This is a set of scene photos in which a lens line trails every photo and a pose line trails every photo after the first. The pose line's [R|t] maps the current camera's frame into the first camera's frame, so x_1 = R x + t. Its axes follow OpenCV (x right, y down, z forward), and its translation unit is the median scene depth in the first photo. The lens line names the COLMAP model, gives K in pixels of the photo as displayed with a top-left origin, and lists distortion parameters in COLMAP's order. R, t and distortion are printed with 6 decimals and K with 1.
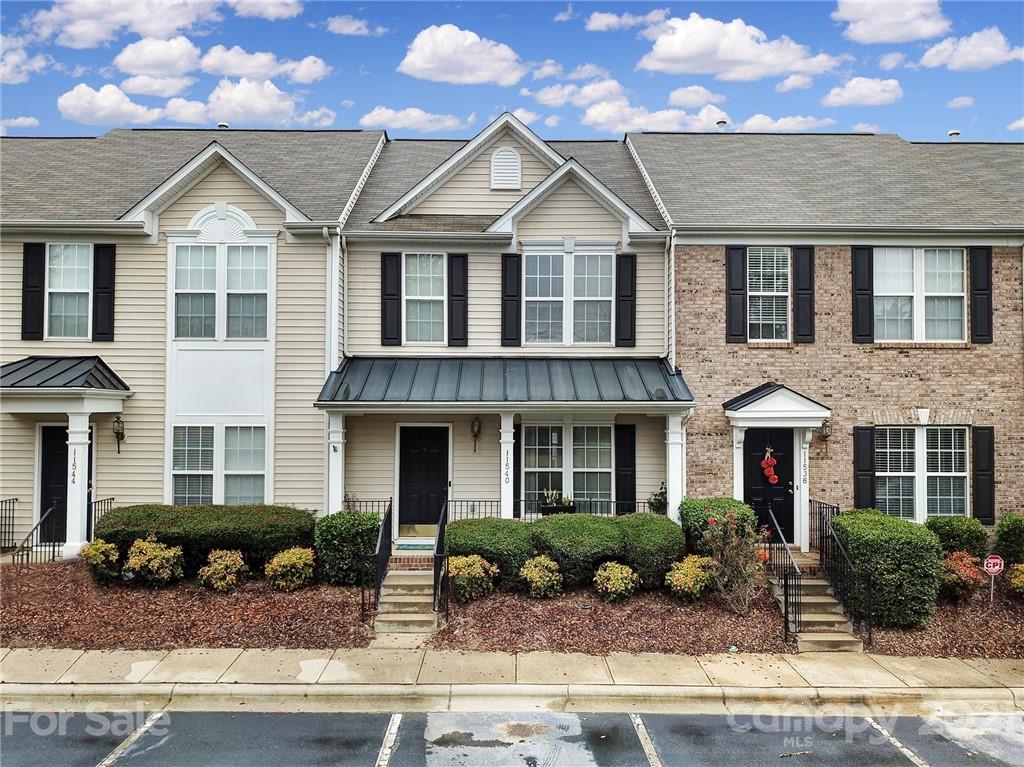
lens RADIAL K [[779.3, 0, 512.0], [0, 779.3, 383.5], [0, 0, 1]] dist [0.004462, 0.000141]
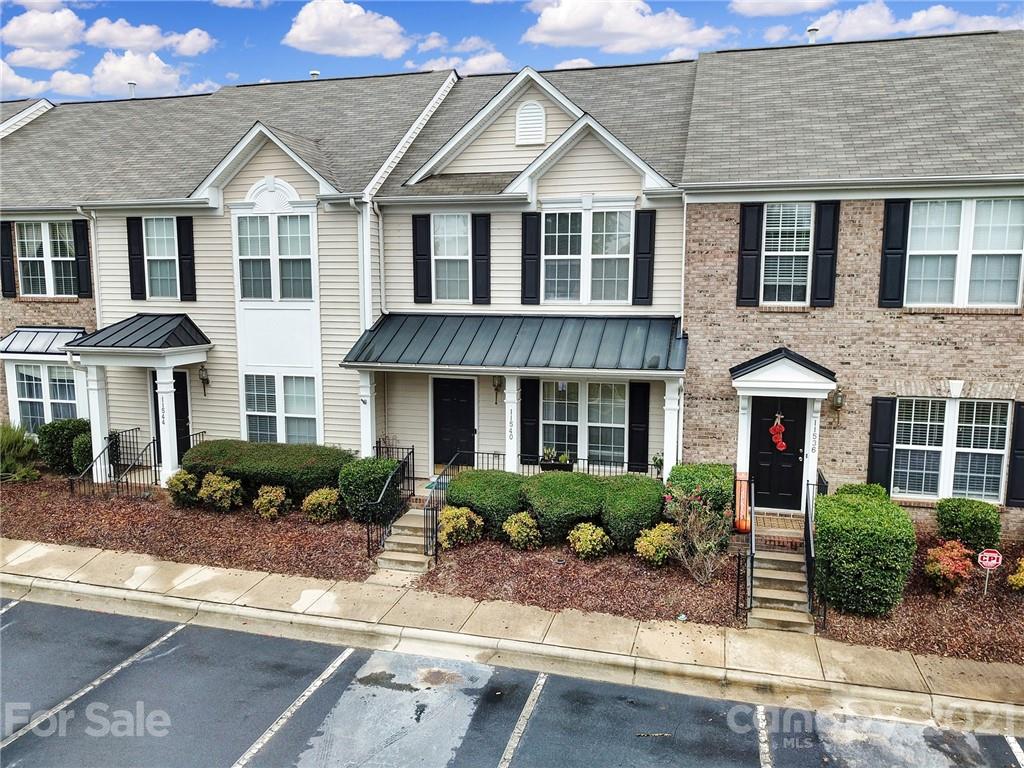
lens RADIAL K [[784.0, 0, 512.0], [0, 784.0, 384.0], [0, 0, 1]] dist [-0.004082, 0.011424]
pose [[0.962854, 0.033583, -0.267927, 0.270775], [0.010277, 0.986959, 0.160642, -0.116197], [0.269828, -0.157428, 0.949952, -0.015807]]
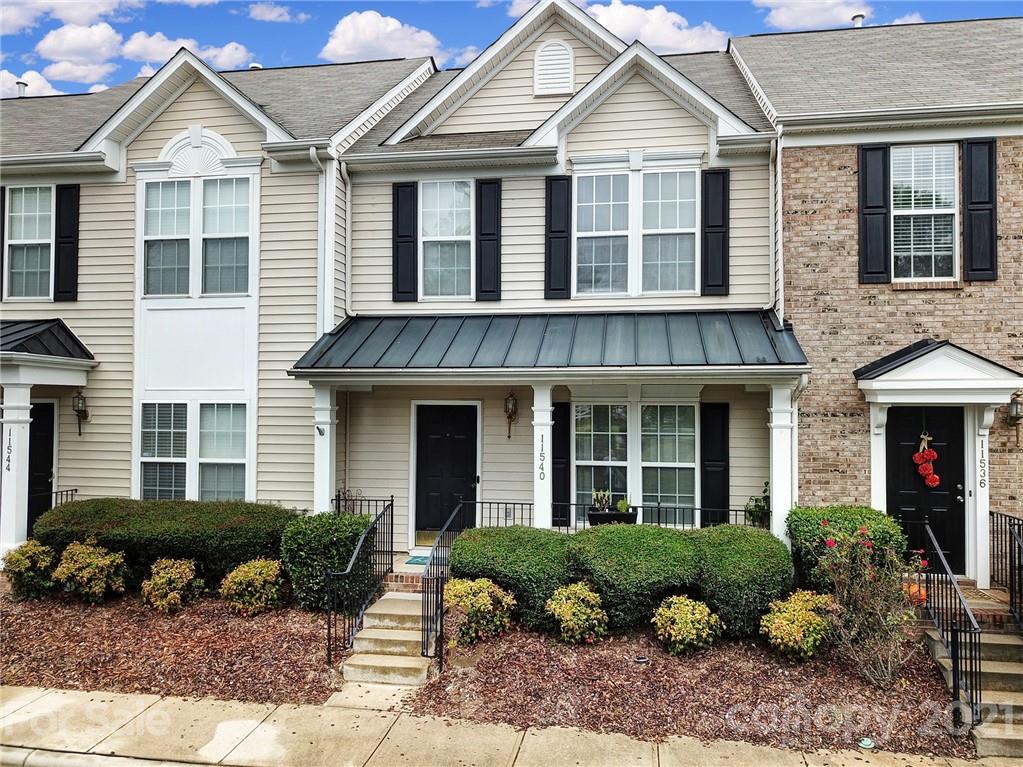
lens RADIAL K [[783.3, 0, 511.5], [0, 783.3, 383.5], [0, 0, 1]] dist [-0.004082, 0.011424]
pose [[0.985637, -0.003910, -0.168831, 0.086166], [0.004096, 0.999991, 0.000759, 0.035235], [0.168827, -0.001439, 0.985645, 0.256749]]
